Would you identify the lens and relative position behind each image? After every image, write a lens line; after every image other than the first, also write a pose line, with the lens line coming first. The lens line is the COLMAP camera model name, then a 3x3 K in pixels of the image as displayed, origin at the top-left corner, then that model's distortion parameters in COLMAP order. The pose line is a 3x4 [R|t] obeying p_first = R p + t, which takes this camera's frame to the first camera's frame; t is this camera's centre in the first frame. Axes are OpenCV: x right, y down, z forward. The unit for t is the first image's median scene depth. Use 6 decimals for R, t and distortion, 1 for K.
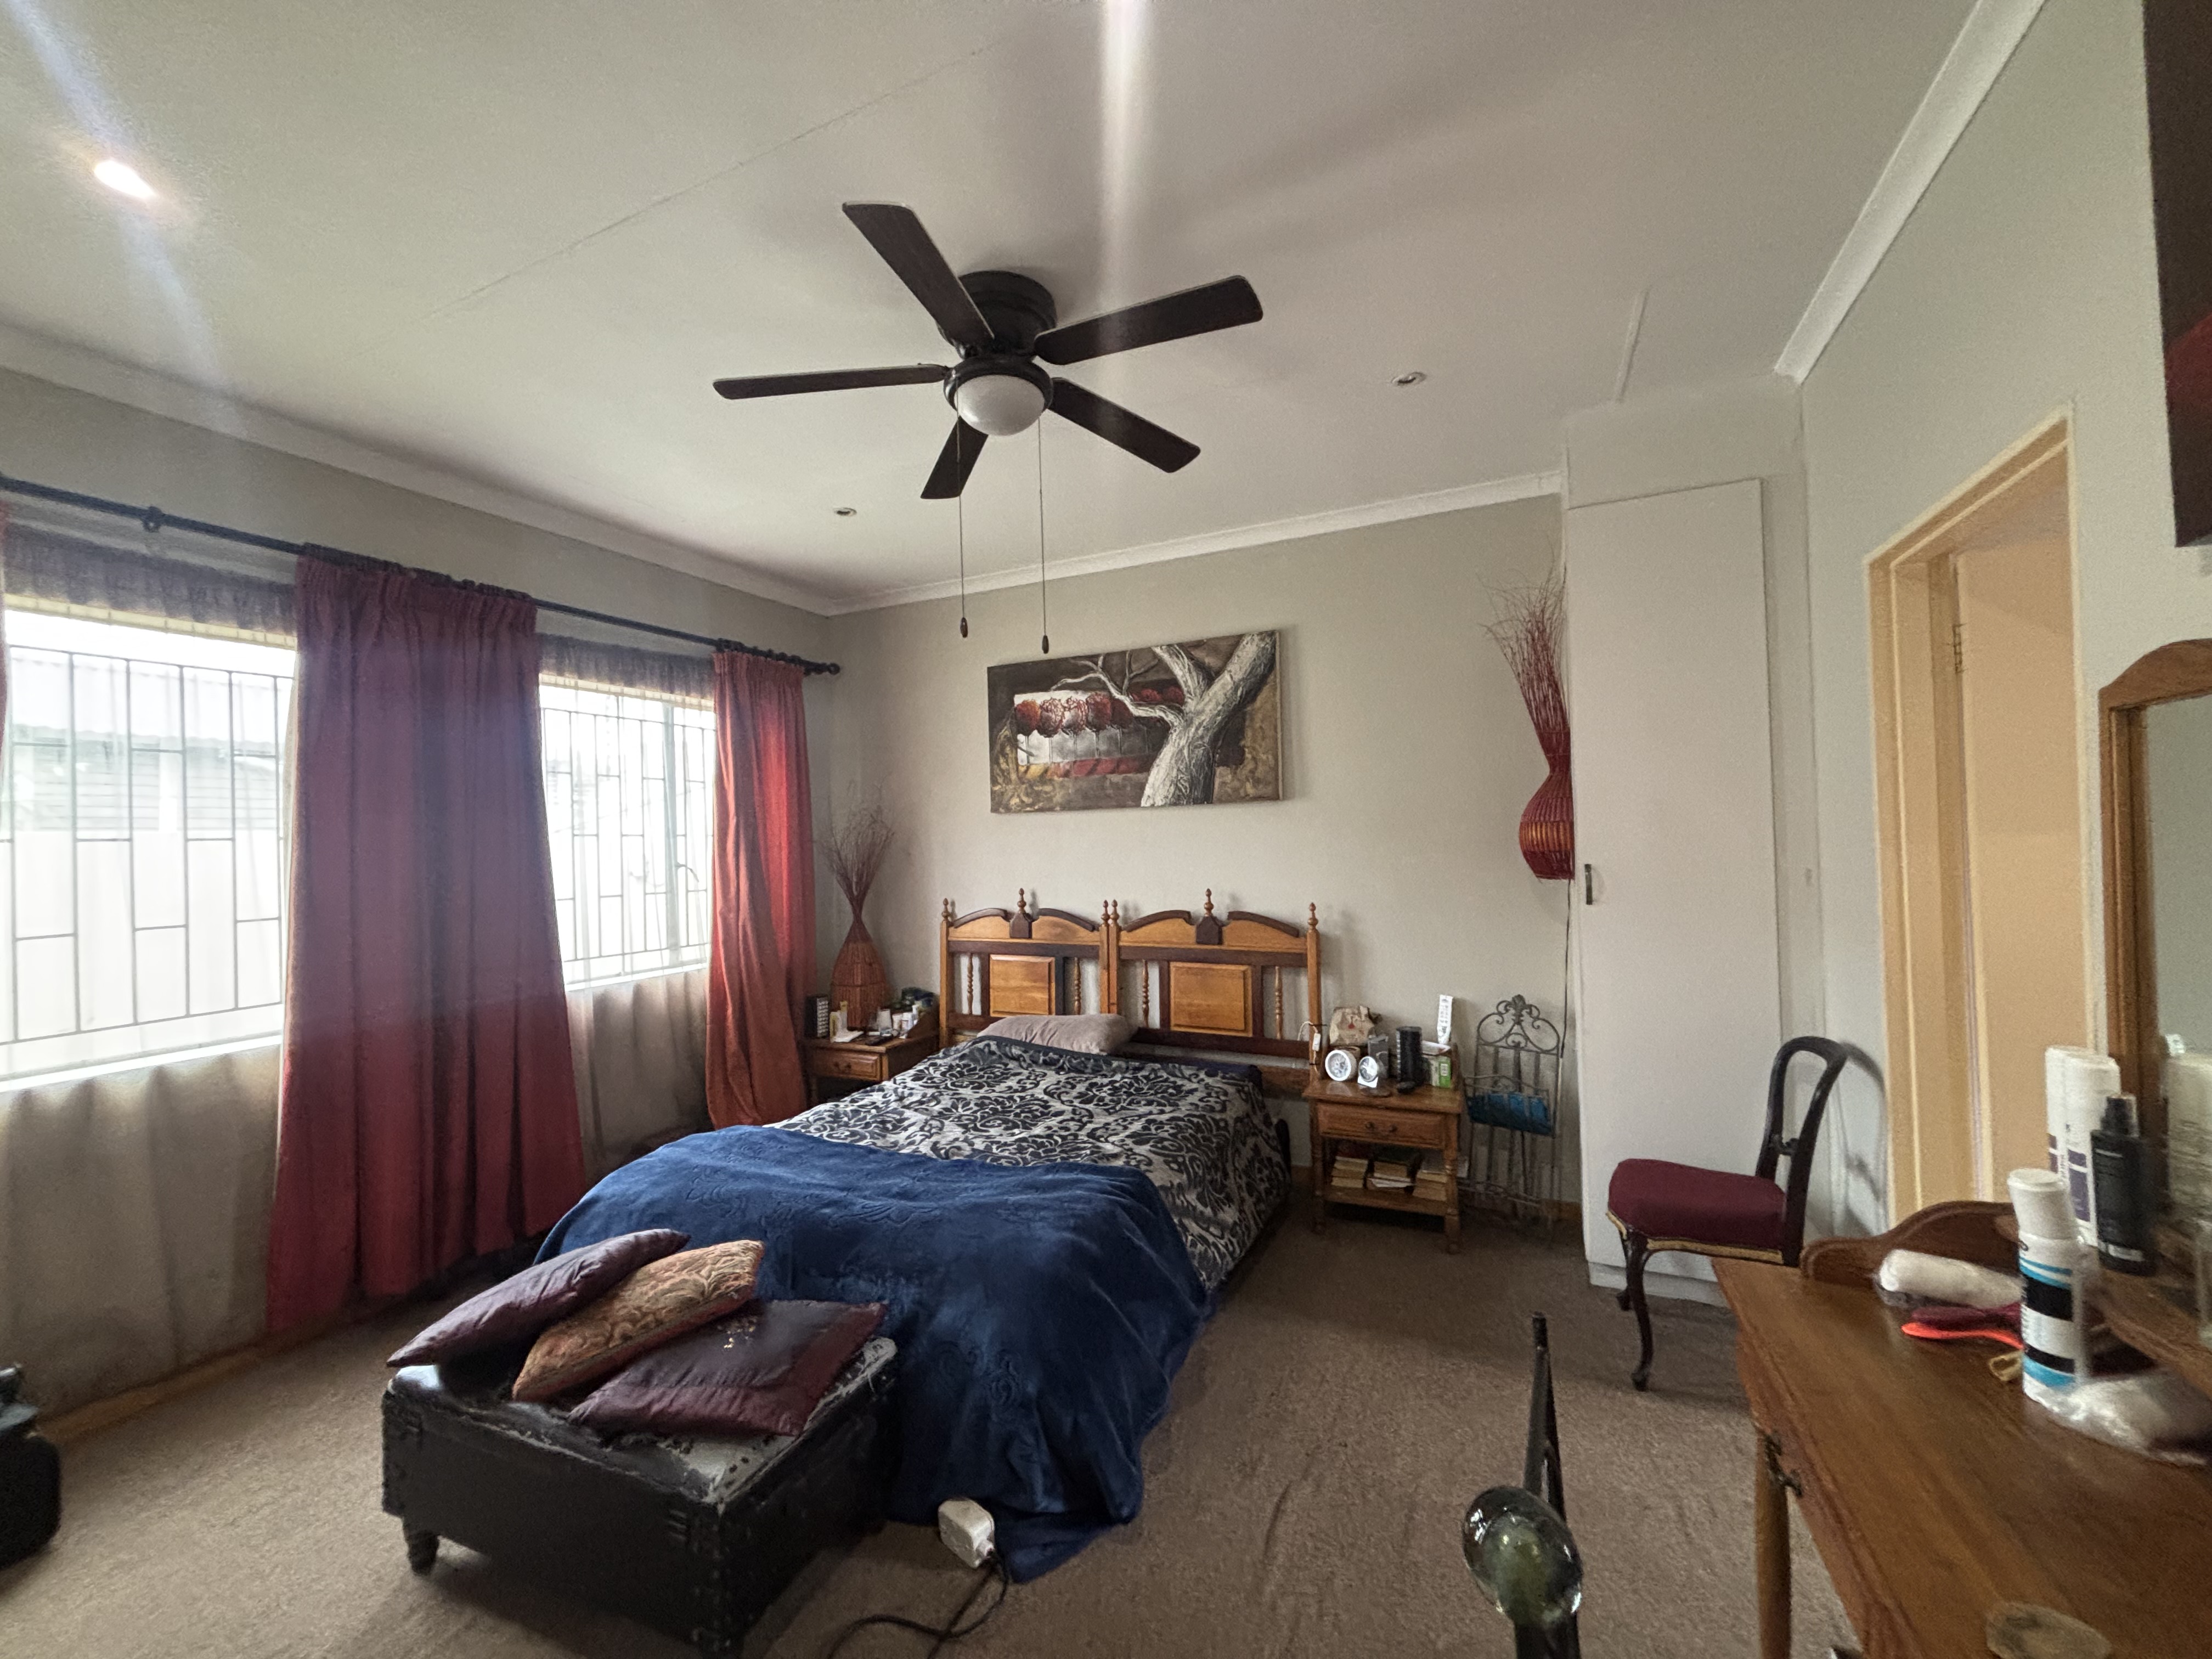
lens RADIAL K [[894.5, 0, 1106.0], [0, 894.5, 829.5], [0, 0, 1]] dist [0.001649, -0.000327]
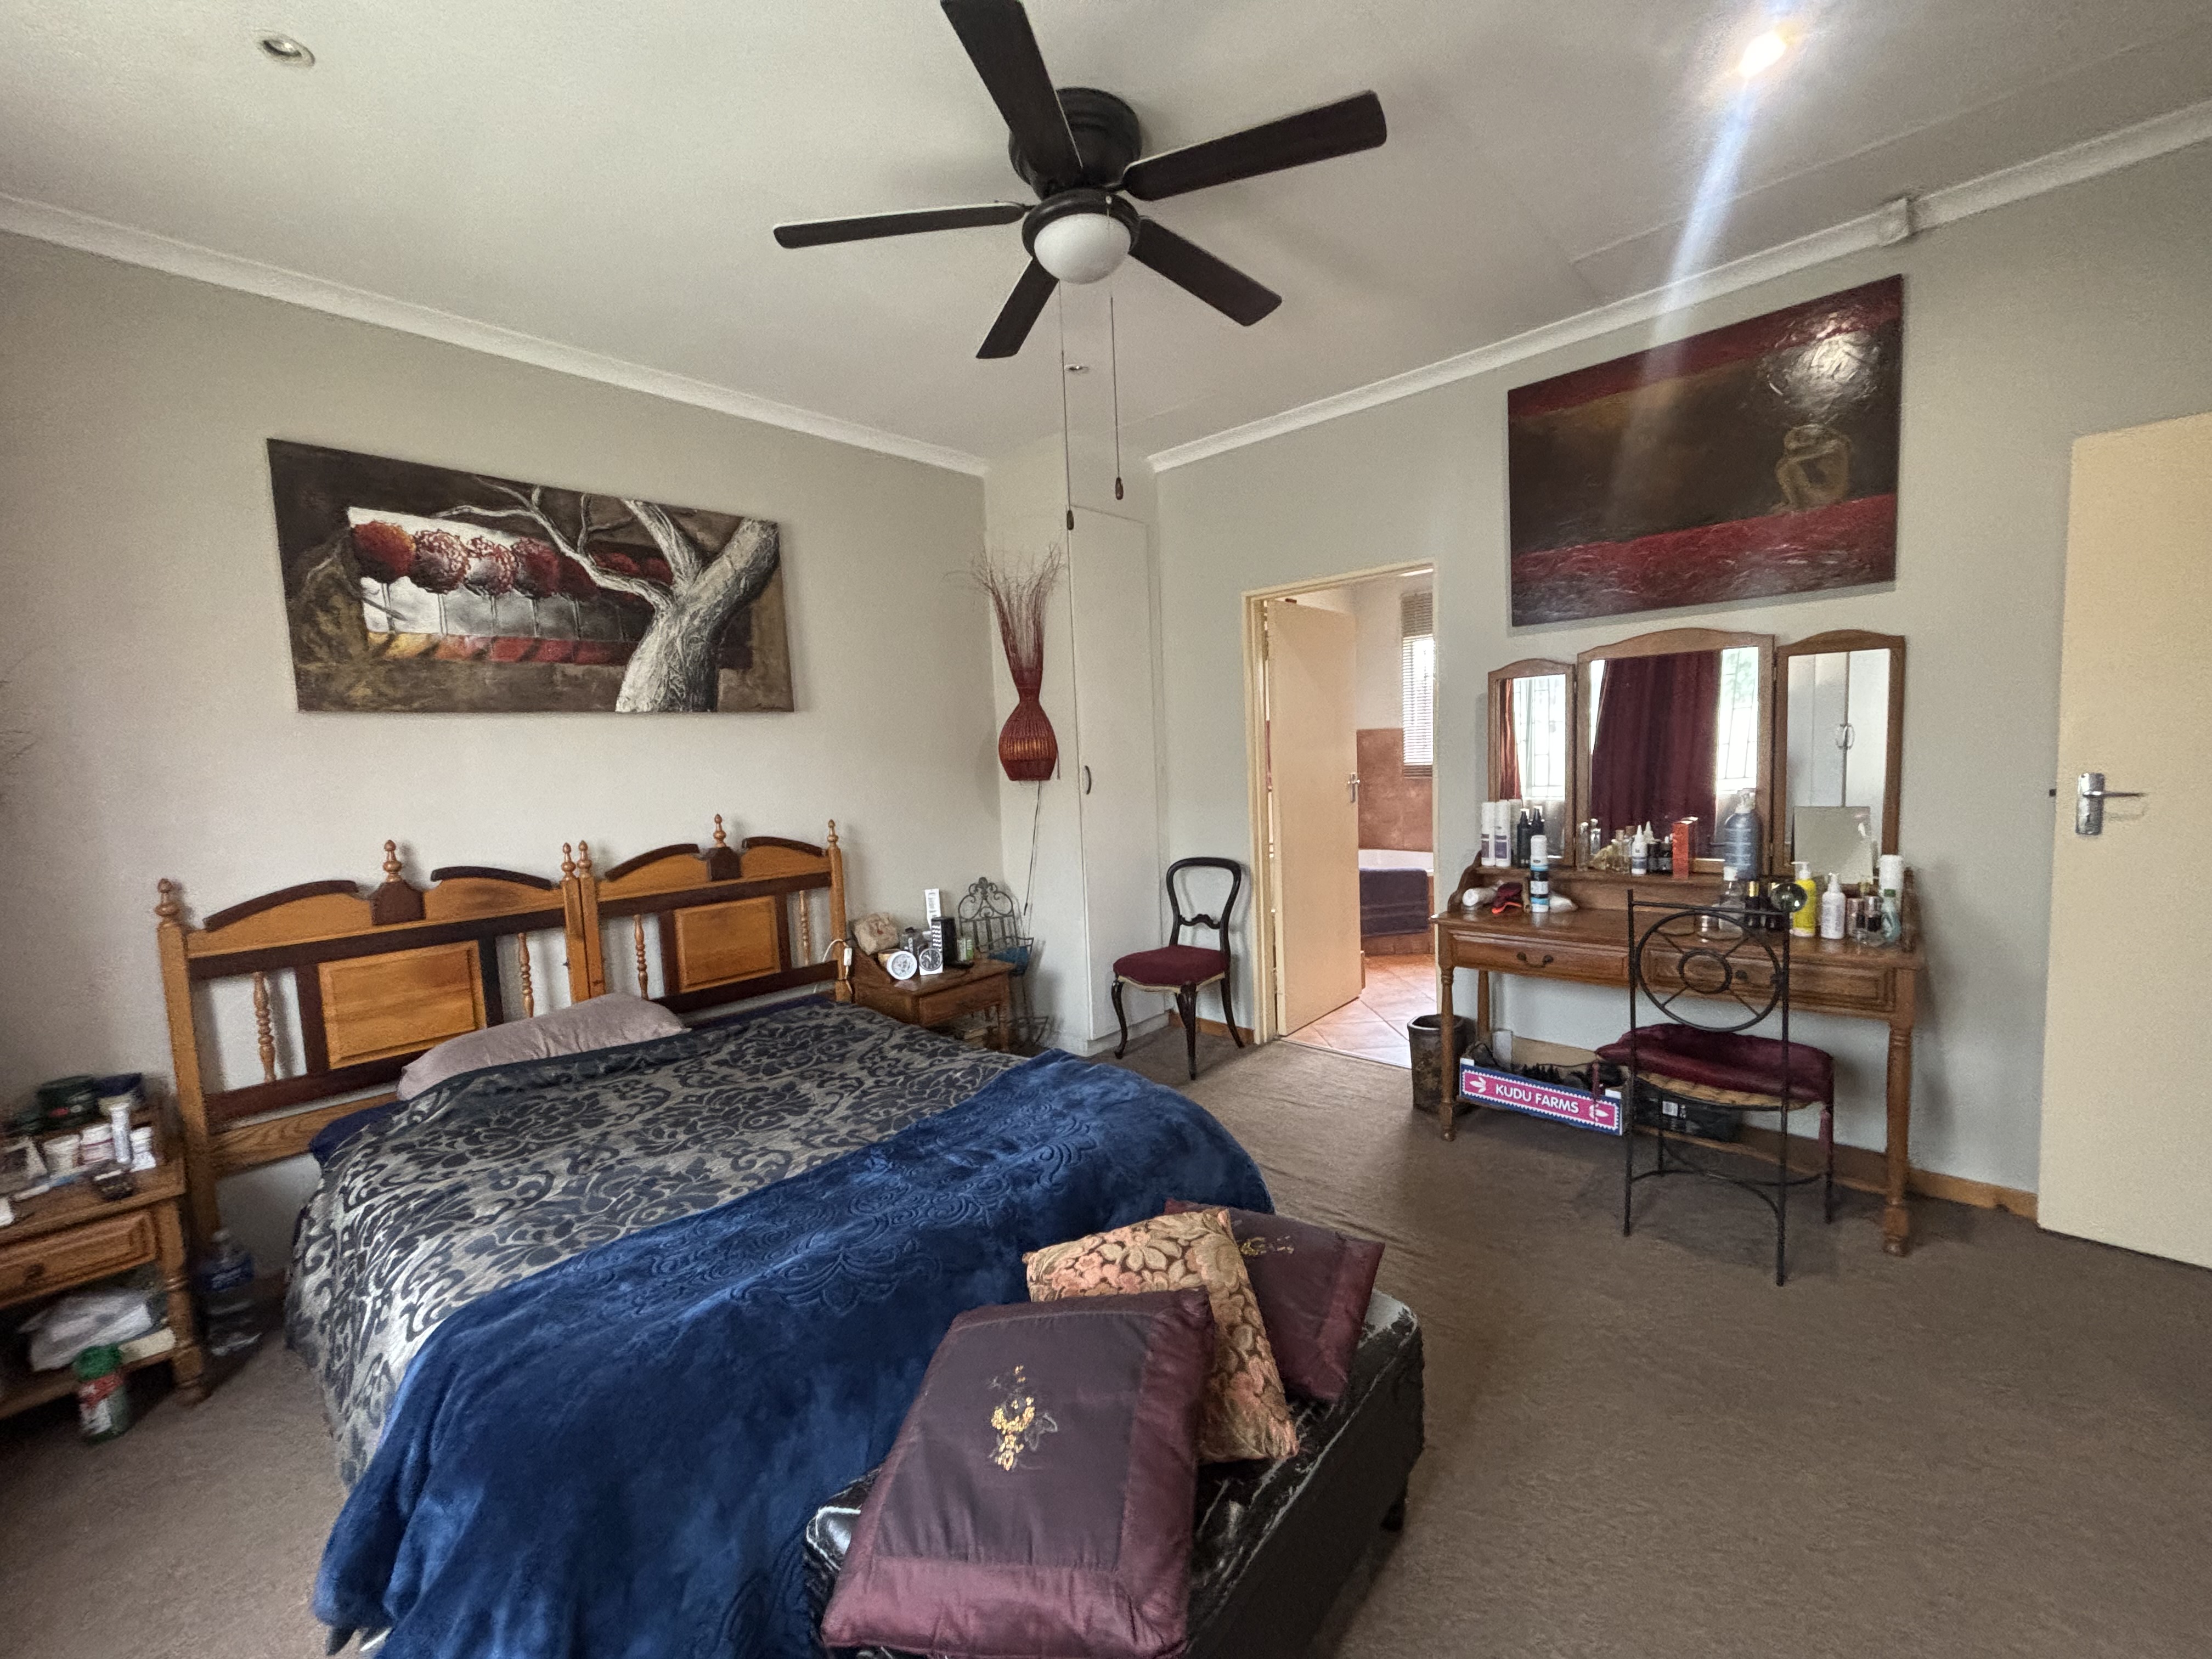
lens RADIAL K [[900.0, 0, 1106.0], [0, 900.0, 829.5], [0, 0, 1]] dist [0.021849, -0.017059]
pose [[0.287082, -0.068781, 0.955433, -0.593176], [0.028134, 0.997594, 0.063363, 0.037678], [-0.957493, 0.008689, 0.288326, 0.405663]]
